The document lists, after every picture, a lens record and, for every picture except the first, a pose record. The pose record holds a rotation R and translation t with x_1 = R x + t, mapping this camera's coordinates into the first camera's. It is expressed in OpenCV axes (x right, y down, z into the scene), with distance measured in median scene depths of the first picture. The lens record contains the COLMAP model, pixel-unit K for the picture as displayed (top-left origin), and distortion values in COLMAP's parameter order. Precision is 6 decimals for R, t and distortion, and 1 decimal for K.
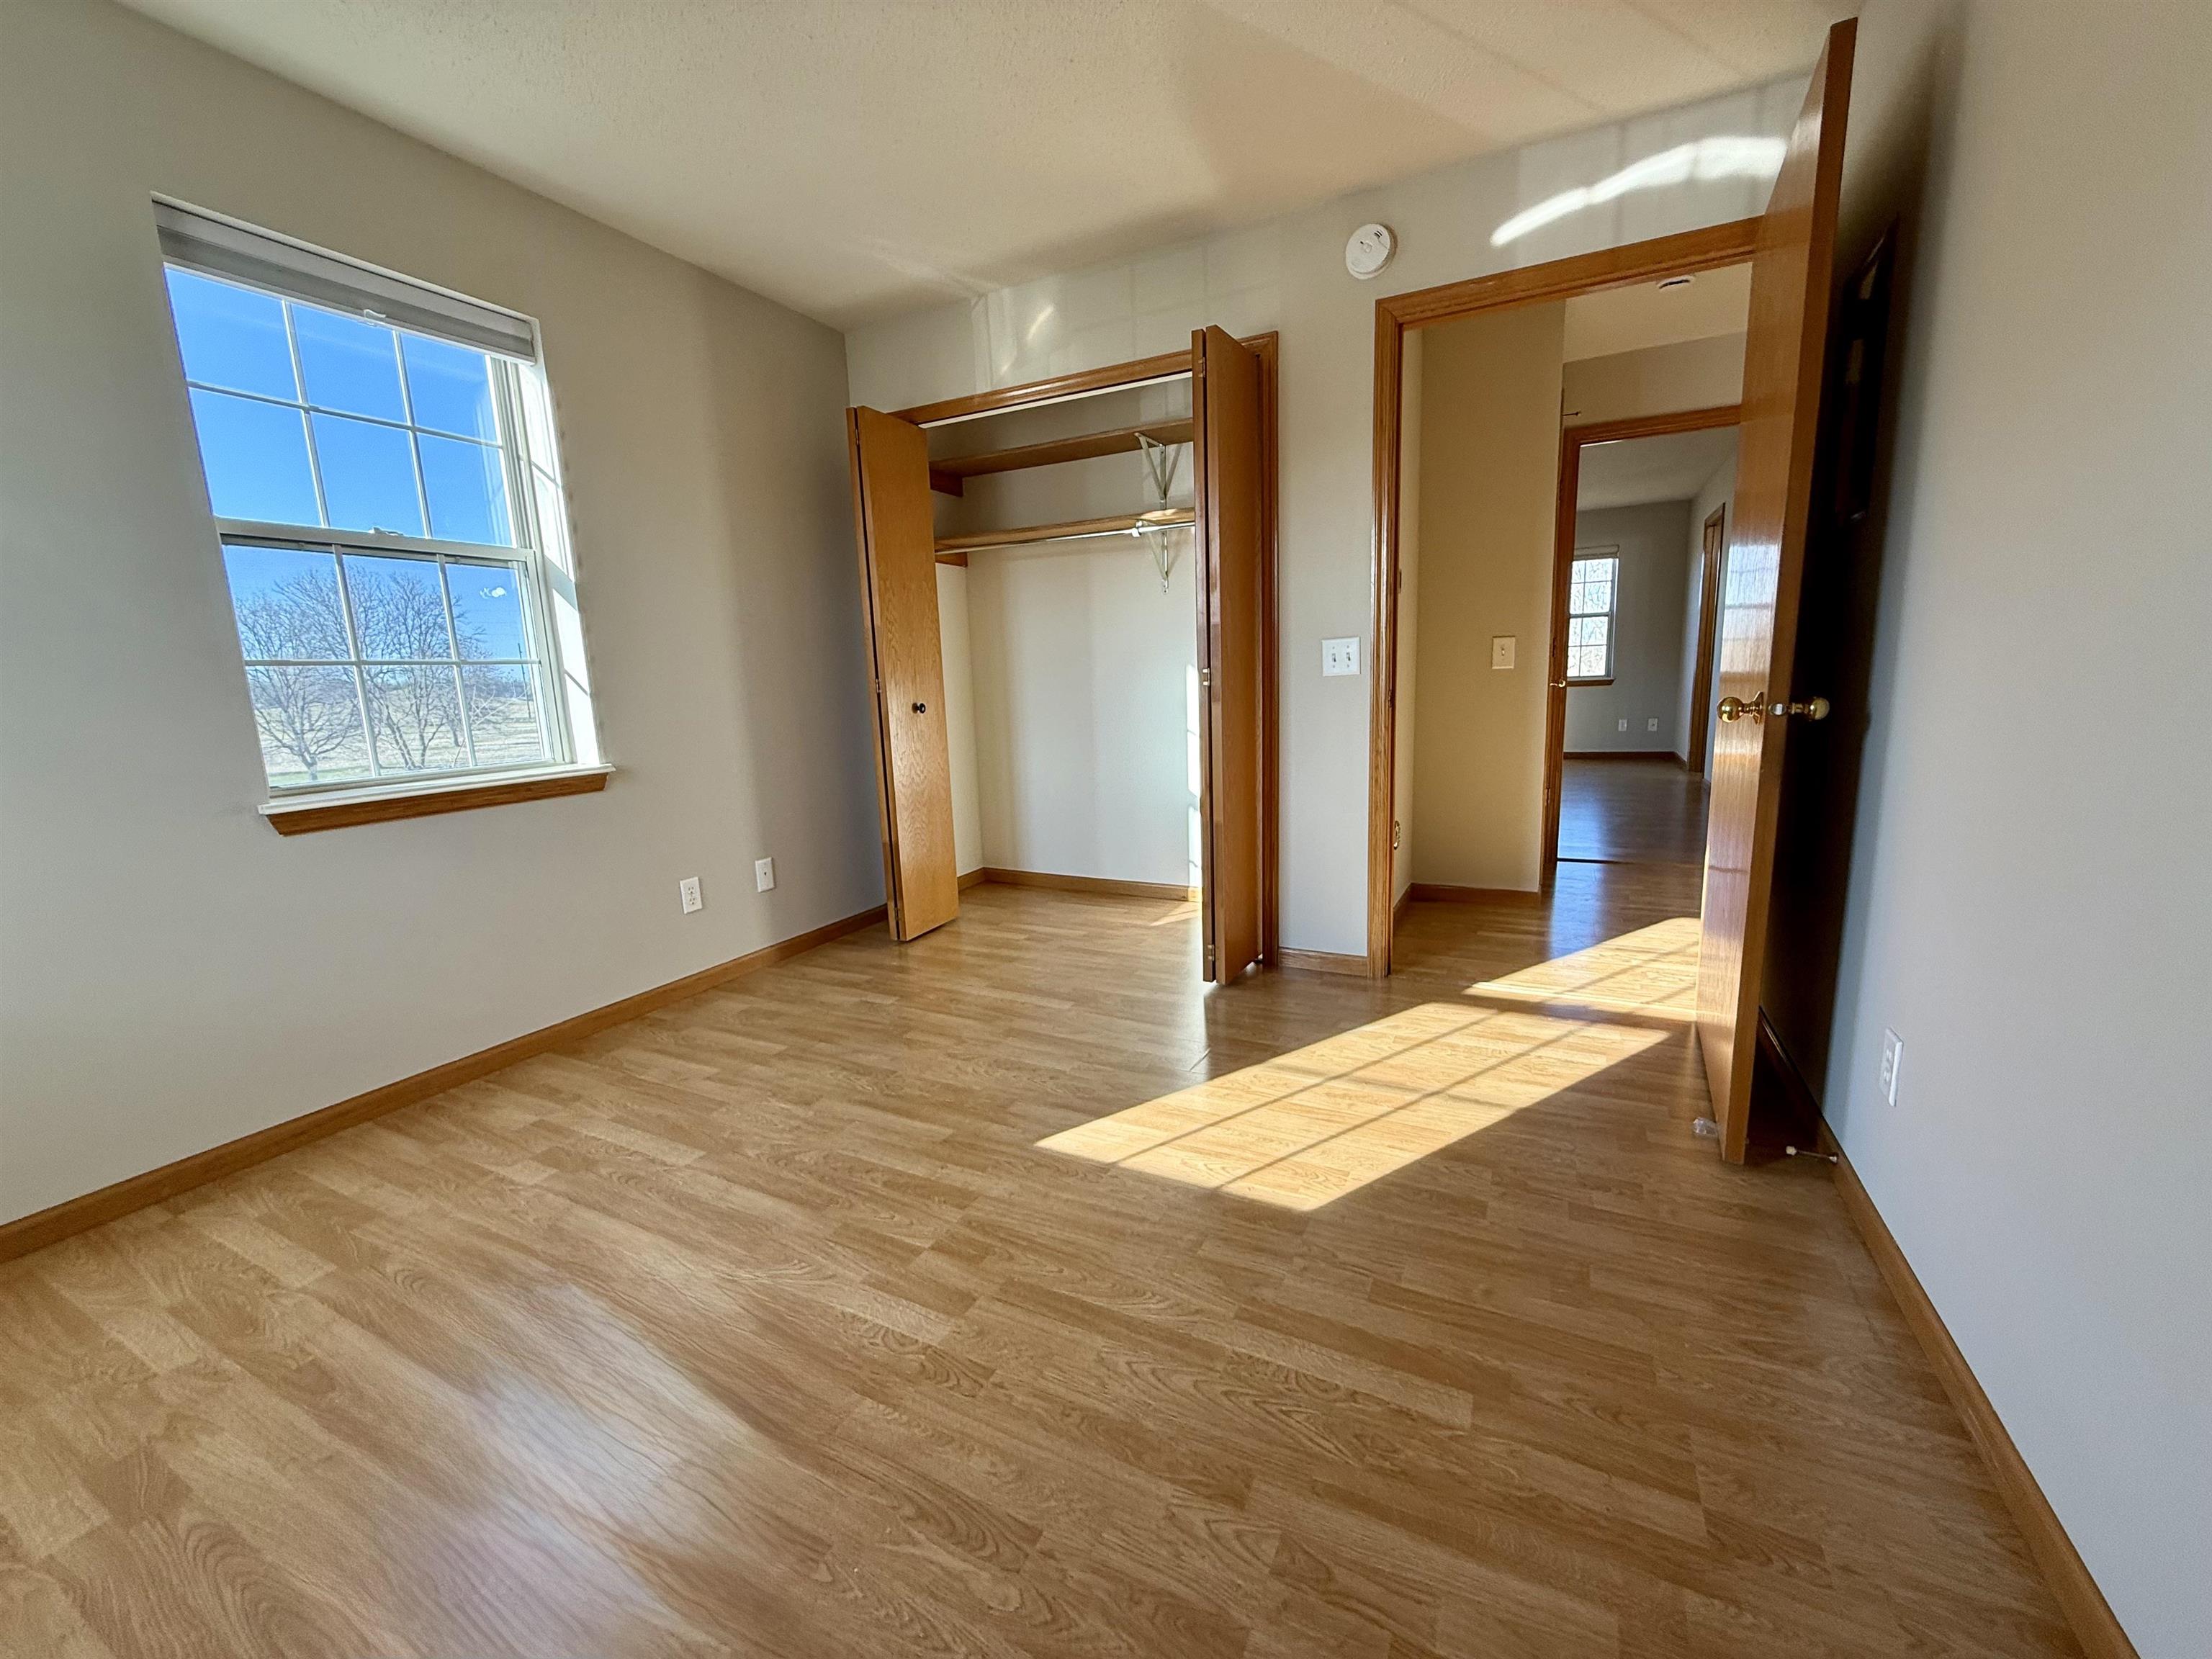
lens RADIAL K [[880.9, 0, 1093.9], [0, 880.9, 822.9], [0, 0, 1]] dist [-0.000257, -0.000134]
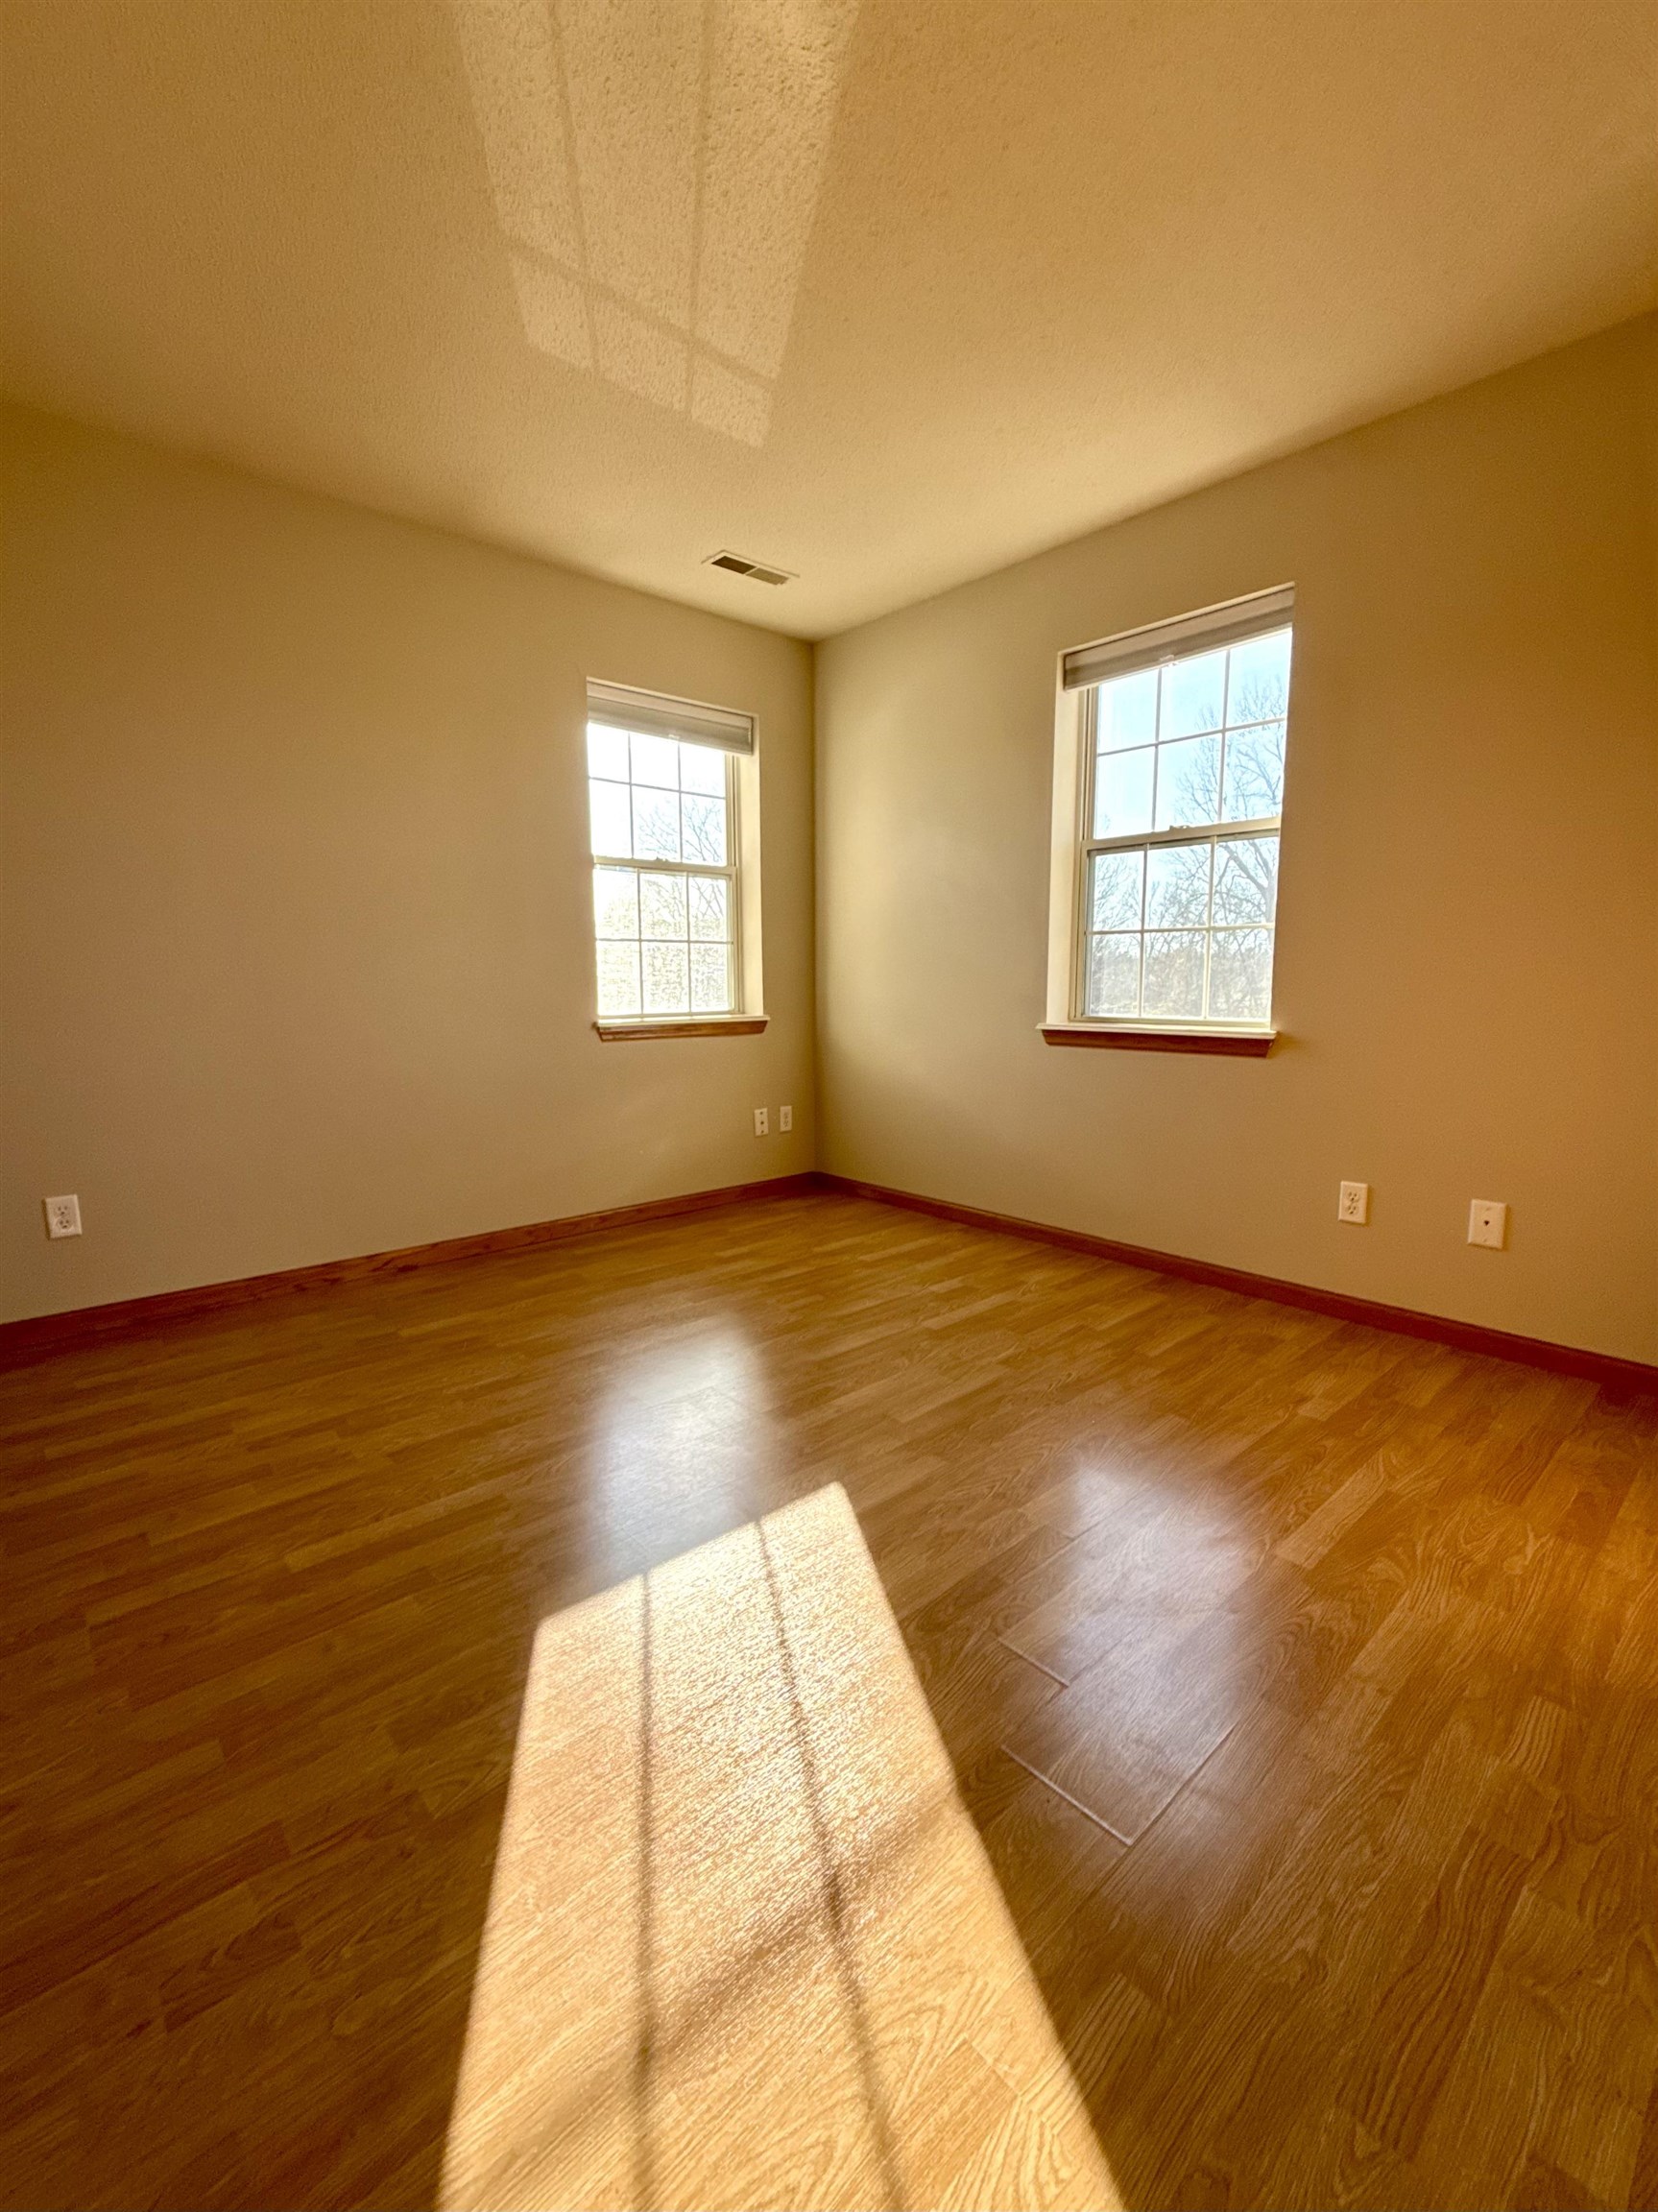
lens RADIAL K [[933.4, 0, 833.8], [0, 933.4, 1098.5], [0, 0, 1]] dist [-0.001705, 0.000621]
pose [[-0.349144, 0.159729, -0.923355, 0.728029], [-0.138450, 0.965758, 0.219415, -0.196778], [0.926785, 0.204446, -0.315074, 1.147201]]
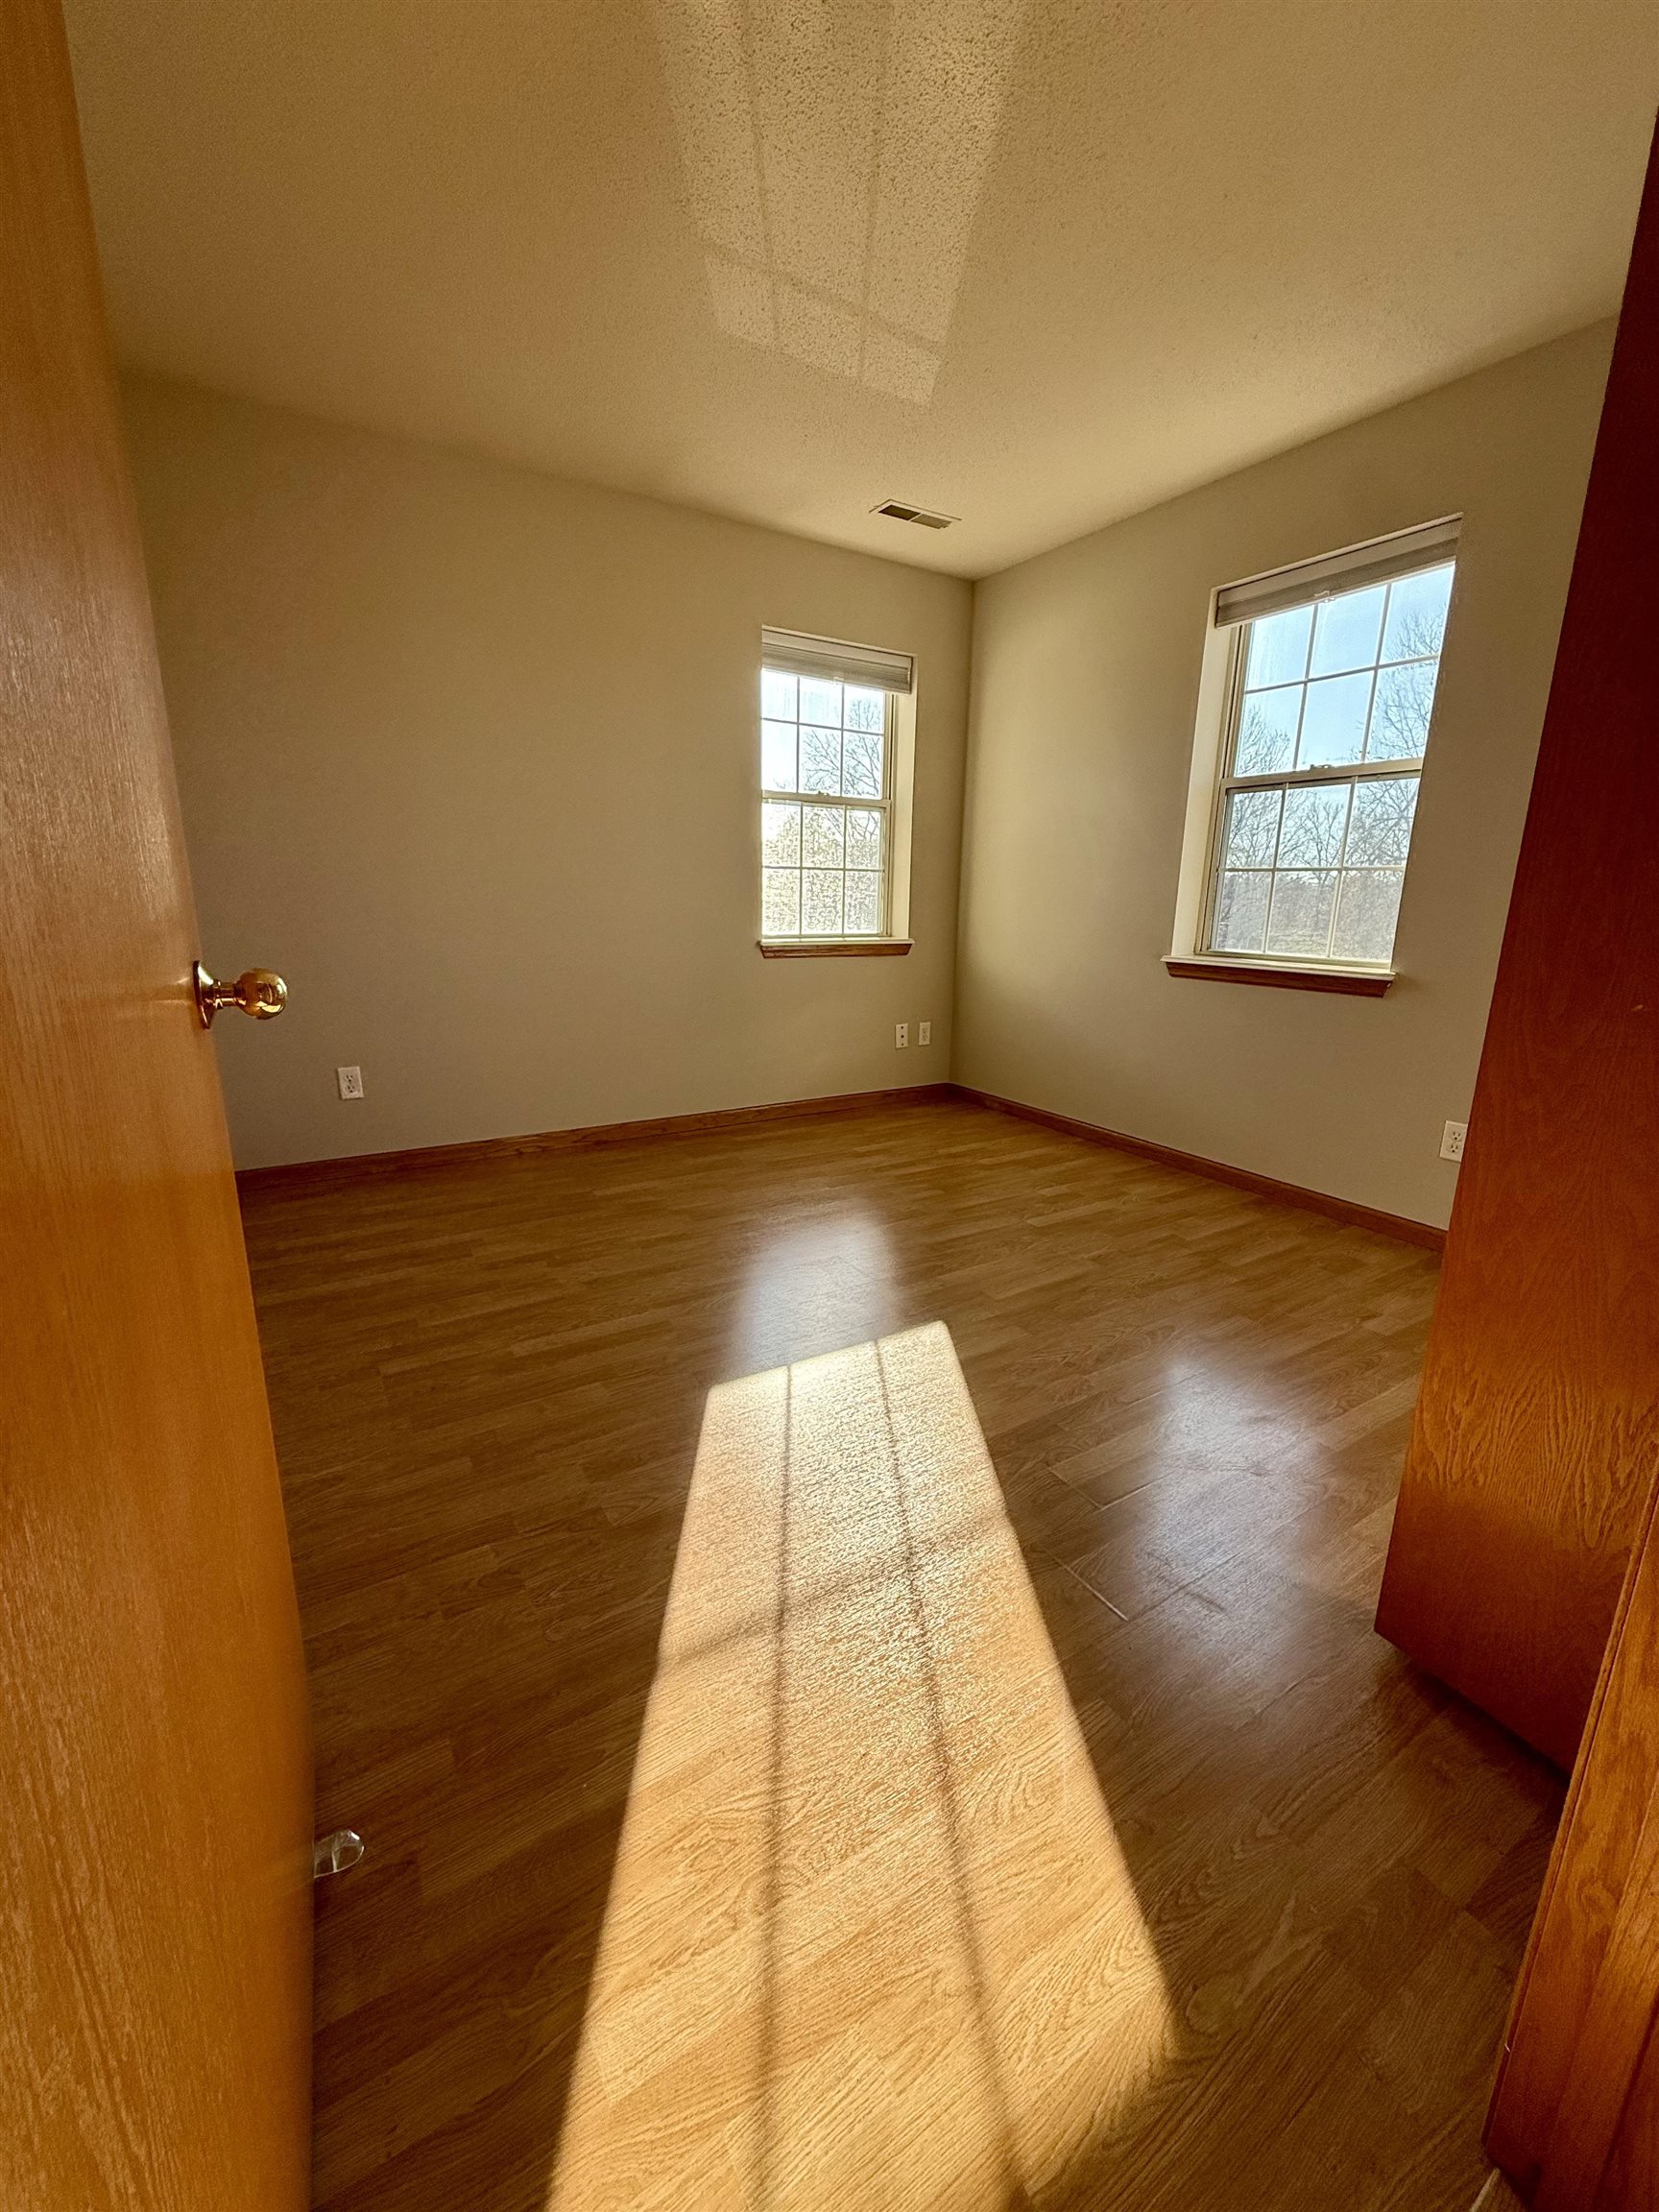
lens RADIAL K [[877.6, 0, 838.3], [0, 877.6, 1099.1], [0, 0, 1]] dist [-0.000618, 0.000450]
pose [[-0.505272, 0.224219, -0.833322, 0.796478], [-0.142749, 0.930636, 0.336957, -0.229303], [0.851072, 0.289211, -0.438217, 1.212456]]
